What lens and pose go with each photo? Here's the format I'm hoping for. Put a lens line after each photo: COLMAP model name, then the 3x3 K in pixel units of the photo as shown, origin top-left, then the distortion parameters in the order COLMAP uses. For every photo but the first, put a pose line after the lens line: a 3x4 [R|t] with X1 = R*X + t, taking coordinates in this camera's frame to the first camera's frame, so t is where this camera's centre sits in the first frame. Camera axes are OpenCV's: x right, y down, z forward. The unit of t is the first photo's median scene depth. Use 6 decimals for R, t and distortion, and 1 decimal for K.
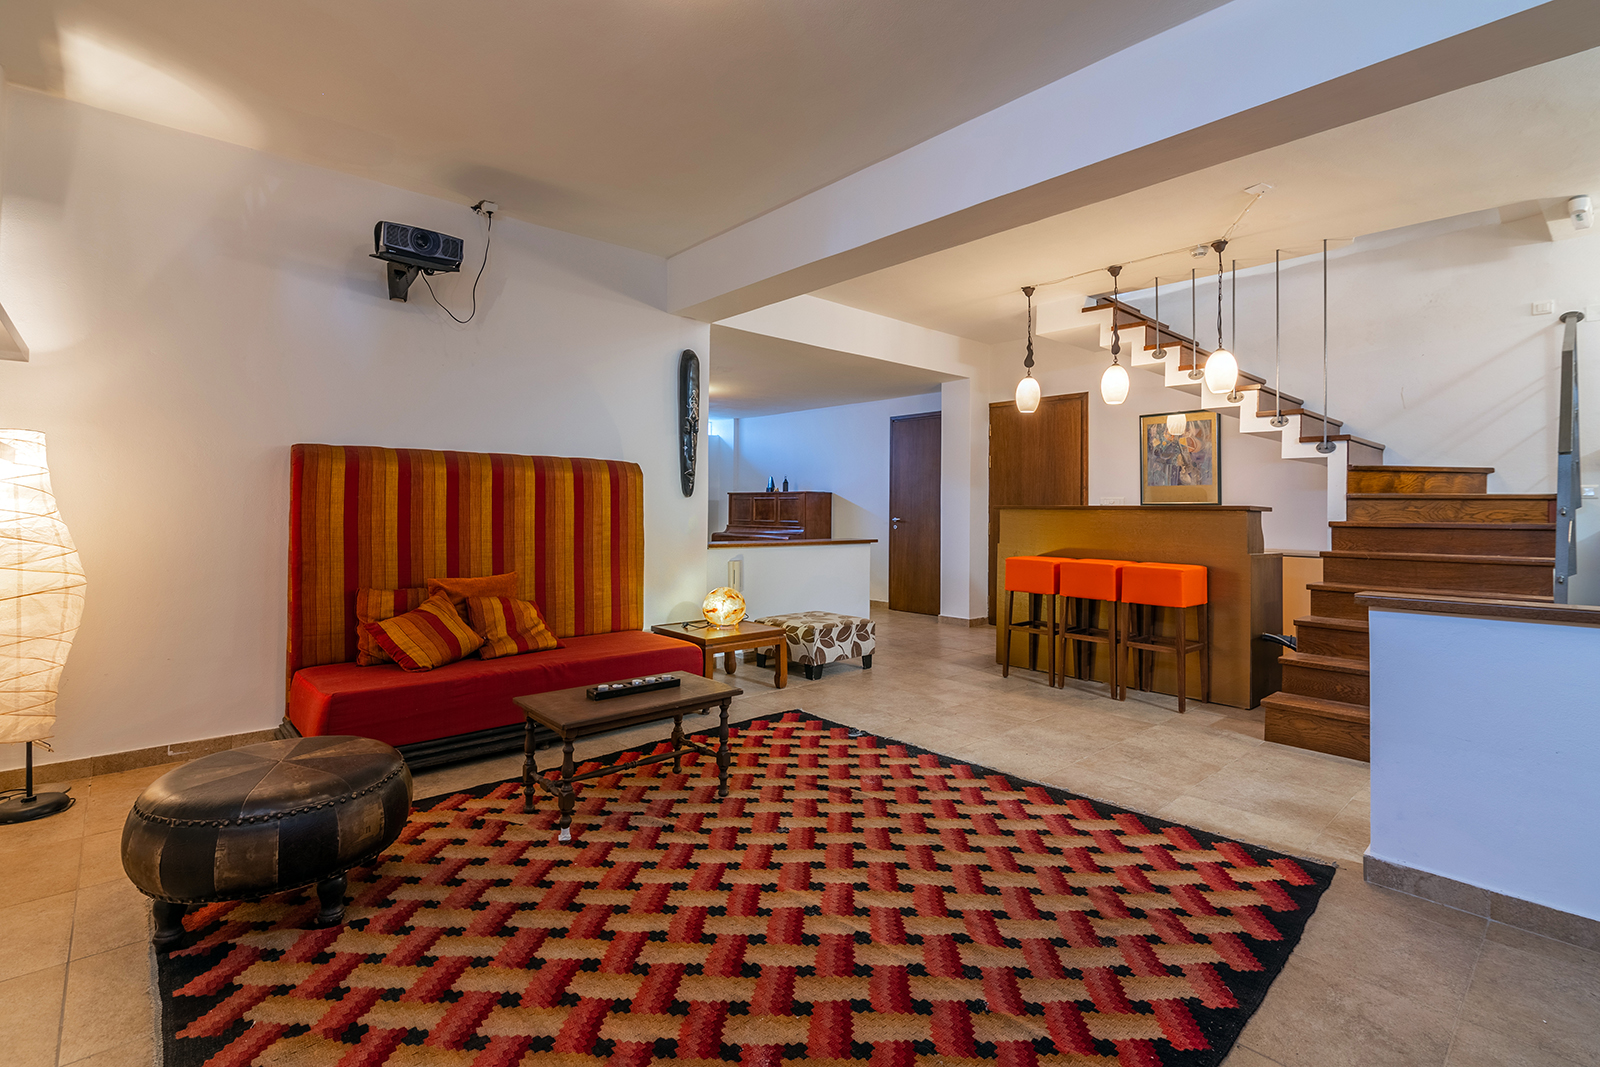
lens RADIAL K [[740.9, 0, 767.6], [0, 740.9, 507.2], [0, 0, 1]] dist [0.008088, -0.004480]
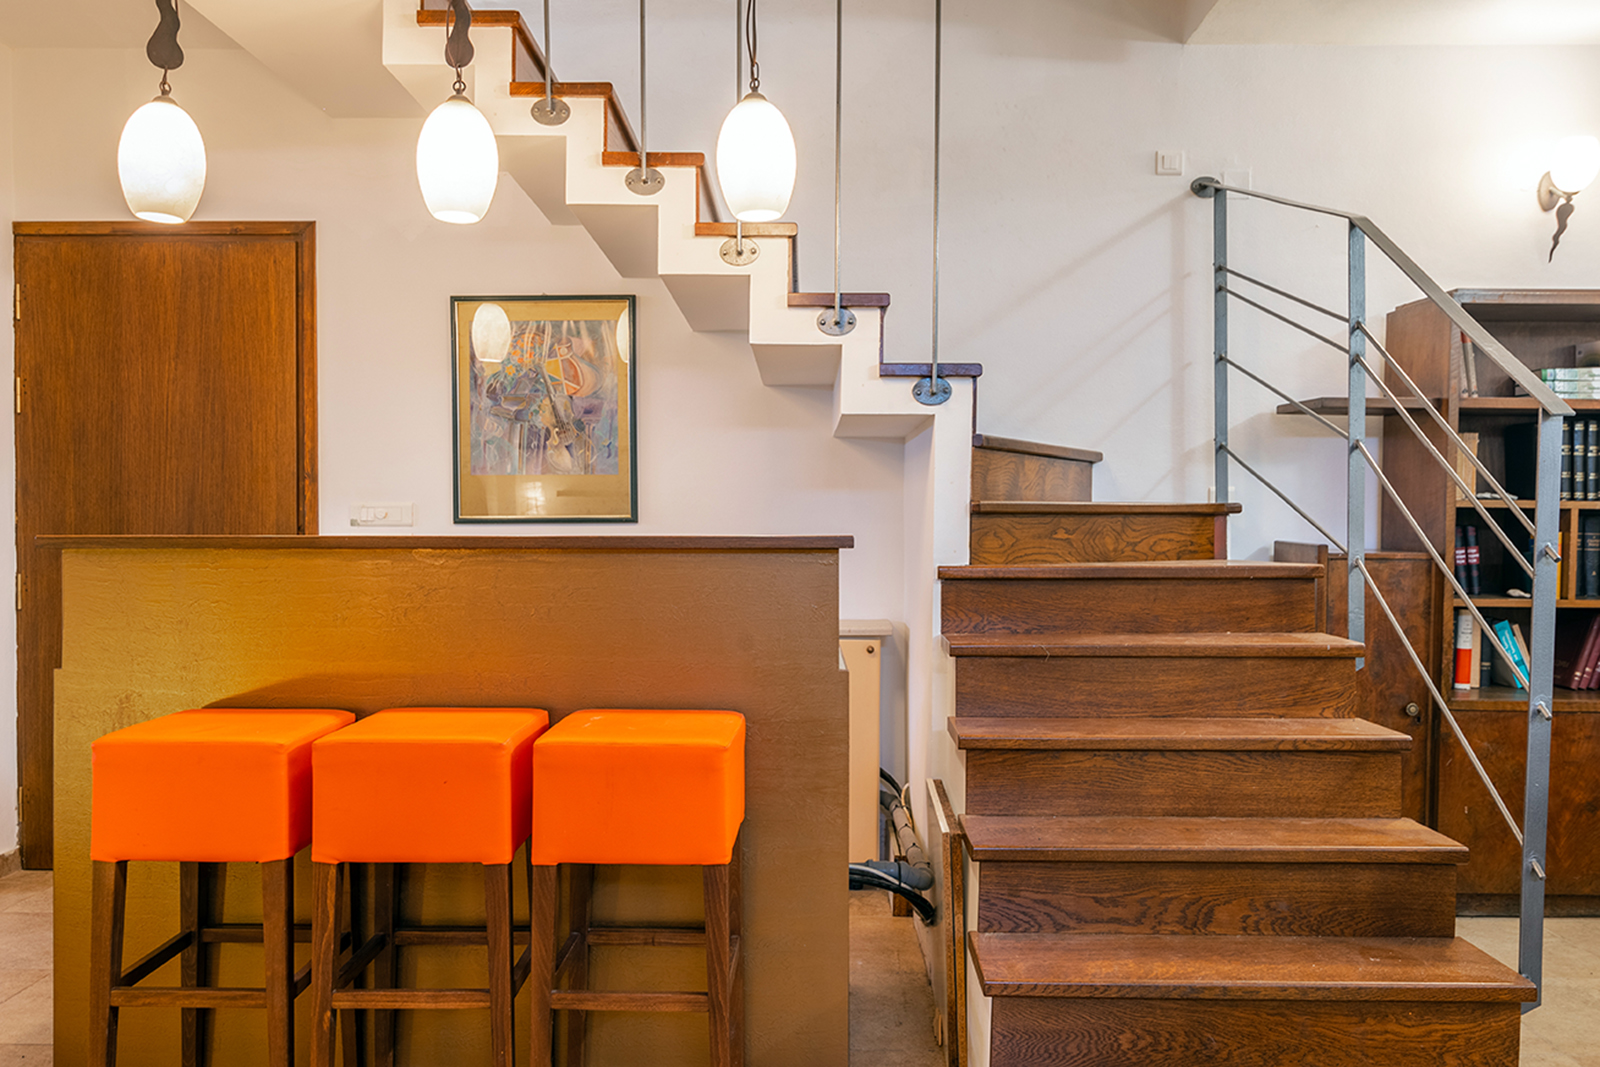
lens RADIAL K [[1233.0, 0, 824.0], [0, 1233.0, 527.1], [0, 0, 1]] dist [0.006309, -0.003046]
pose [[0.644972, -0.014458, 0.764070, 0.178092], [0.002906, 0.999860, 0.016468, -0.015159], [-0.764201, -0.008401, 0.644924, 0.599186]]
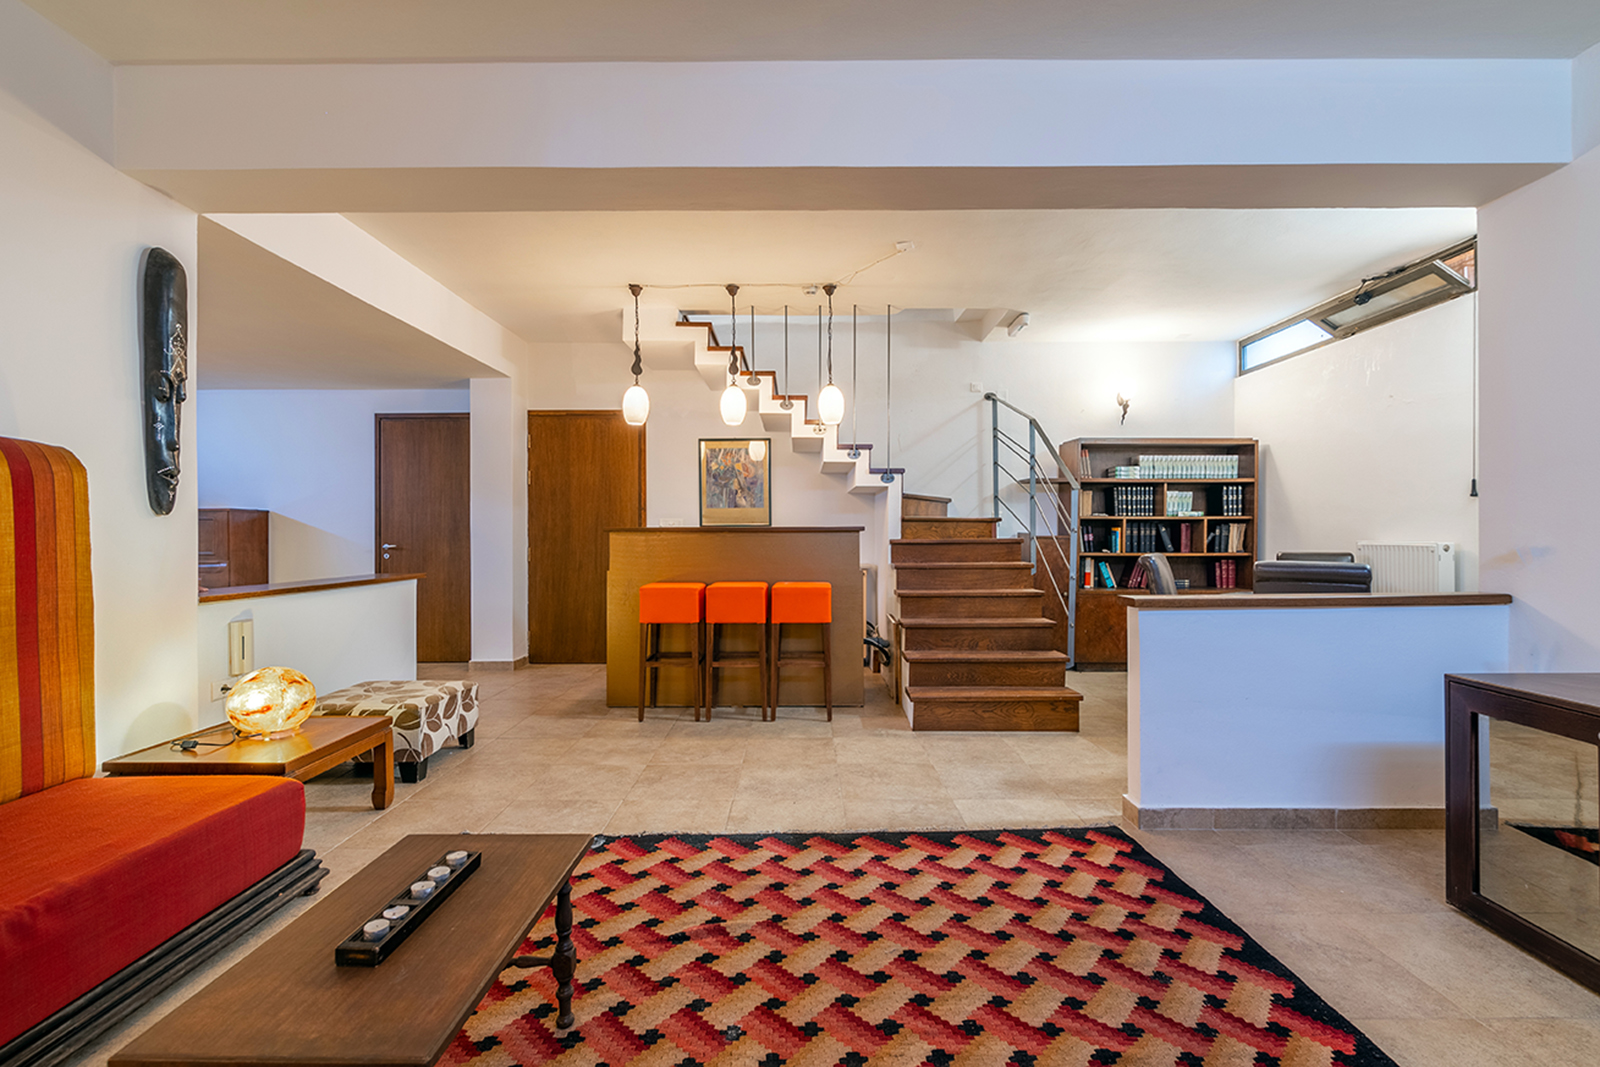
lens RADIAL K [[740.9, 0, 799.9], [0, 740.9, 533.7], [0, 0, 1]] dist [0.008088, -0.004480]
pose [[0.652956, -0.010526, 0.757322, -0.256070], [0.006234, 0.999944, 0.008523, -0.001325], [-0.757370, -0.000844, 0.652985, 0.323353]]
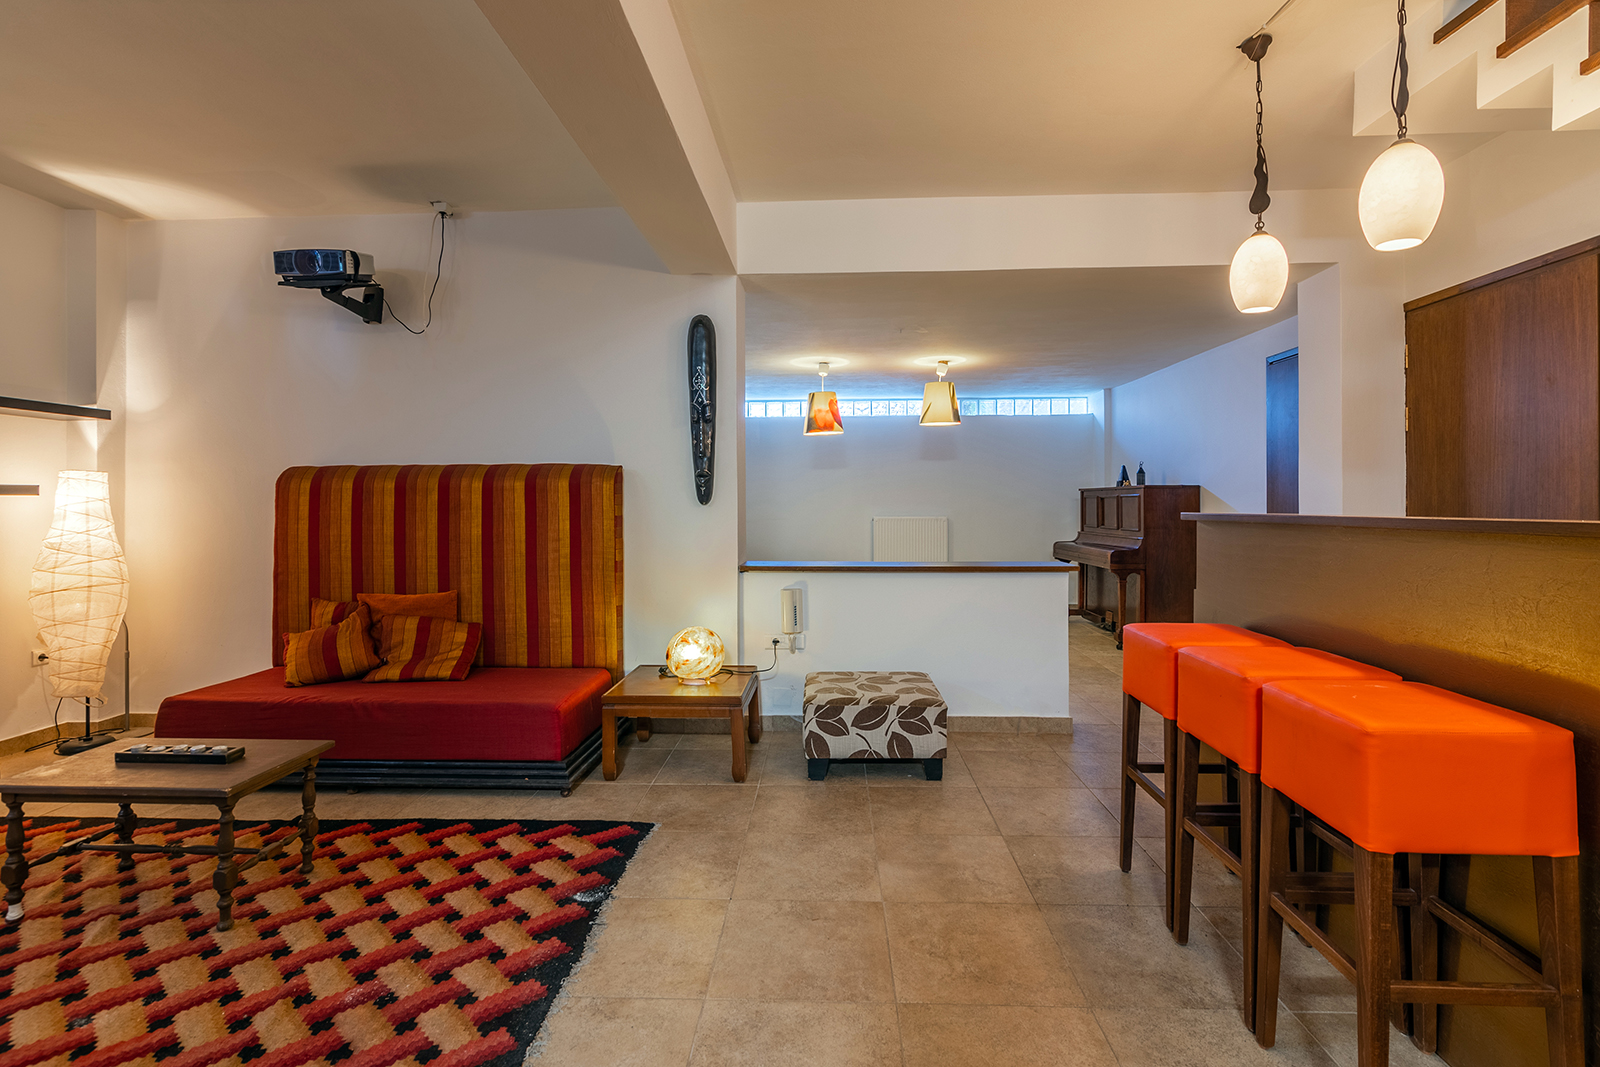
lens RADIAL K [[740.9, 0, 775.7], [0, 740.9, 506.8], [0, 0, 1]] dist [0.008088, -0.004480]
pose [[0.724995, -0.009727, -0.688686, 0.565736], [0.013173, 0.999913, -0.000255, -0.012032], [0.688628, -0.008887, 0.725060, 0.572743]]
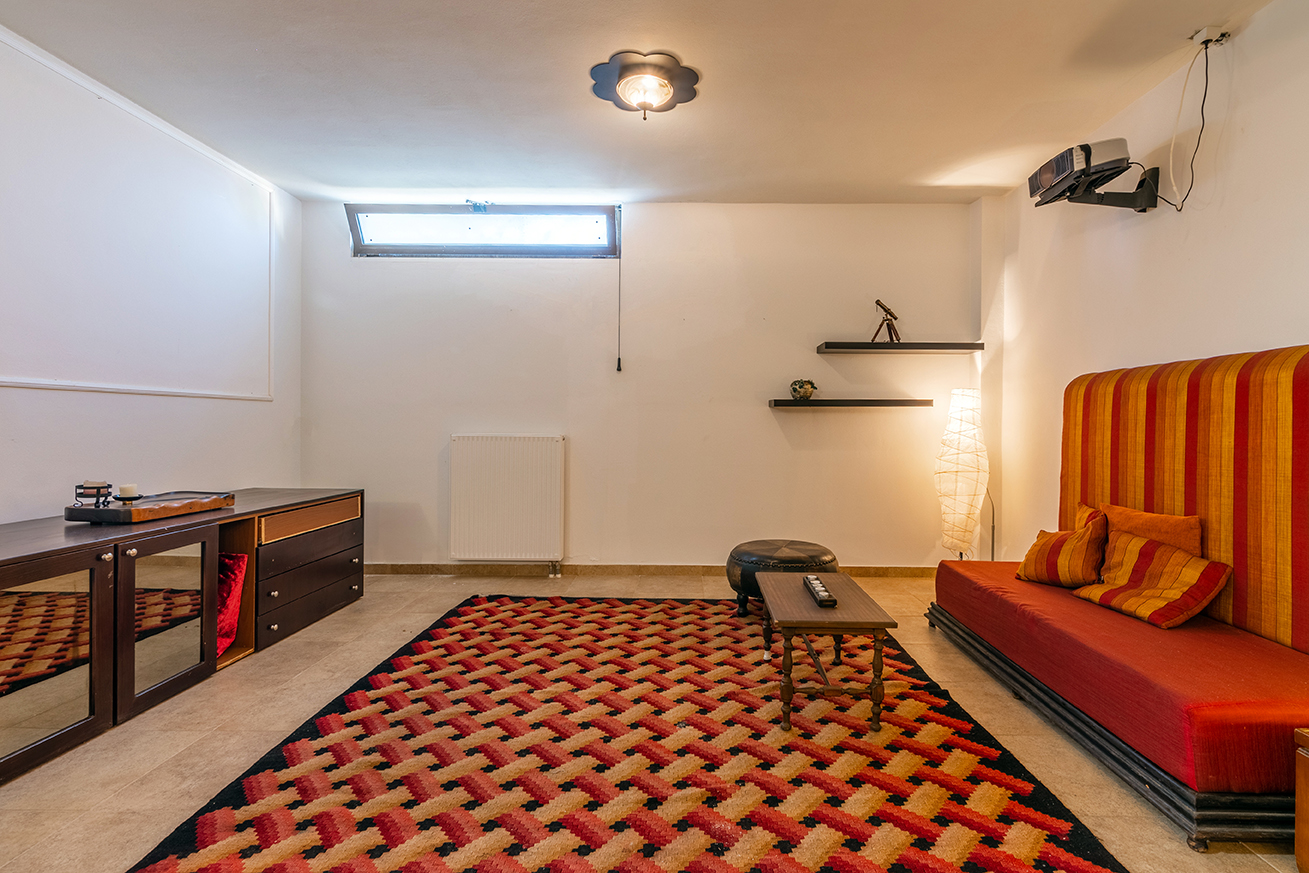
lens RADIAL K [[606.1, 0, 703.8], [0, 606.1, 426.9], [0, 0, 1]] dist [0.008088, -0.004480]
pose [[-0.627442, -0.008179, -0.778620, 0.413674], [-0.008904, 0.999955, -0.003329, 0.004602], [0.778612, 0.004844, -0.627487, 0.948276]]
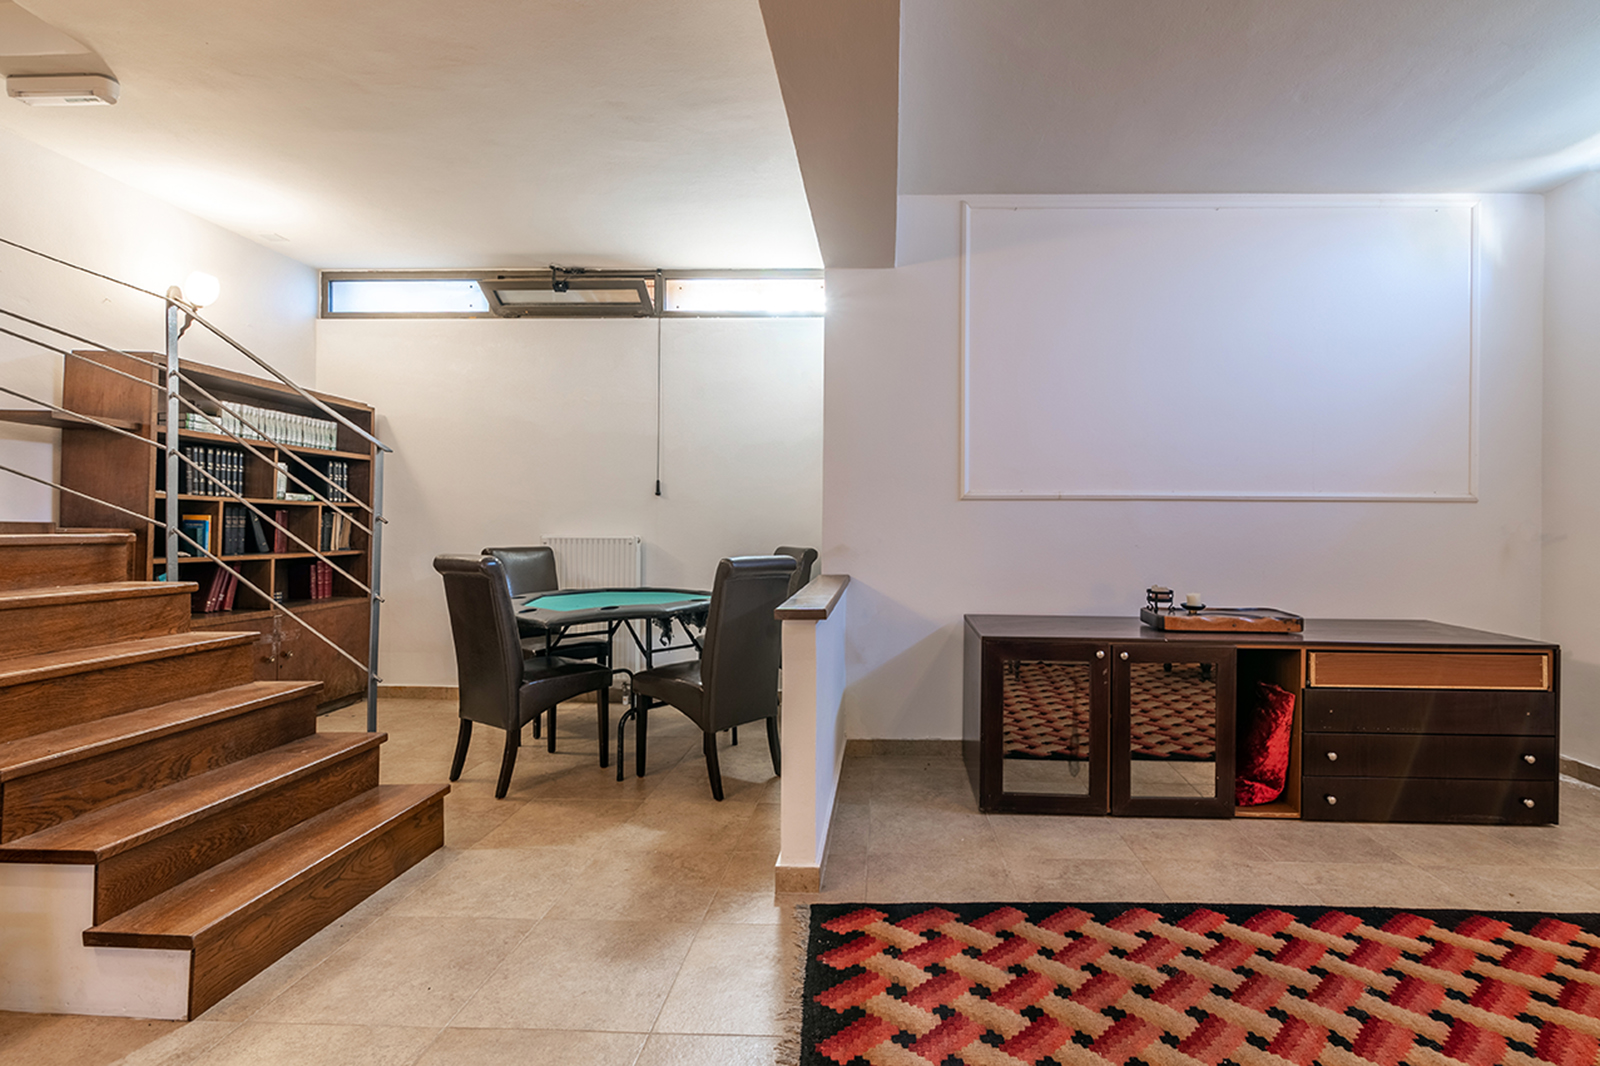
lens RADIAL K [[740.9, 0, 857.9], [0, 740.9, 542.0], [0, 0, 1]] dist [0.008088, -0.004480]
pose [[-0.746559, -0.027947, 0.664732, 0.056925], [-0.016000, 0.999583, 0.024056, 0.001451], [-0.665127, 0.007323, -0.746694, 0.890286]]
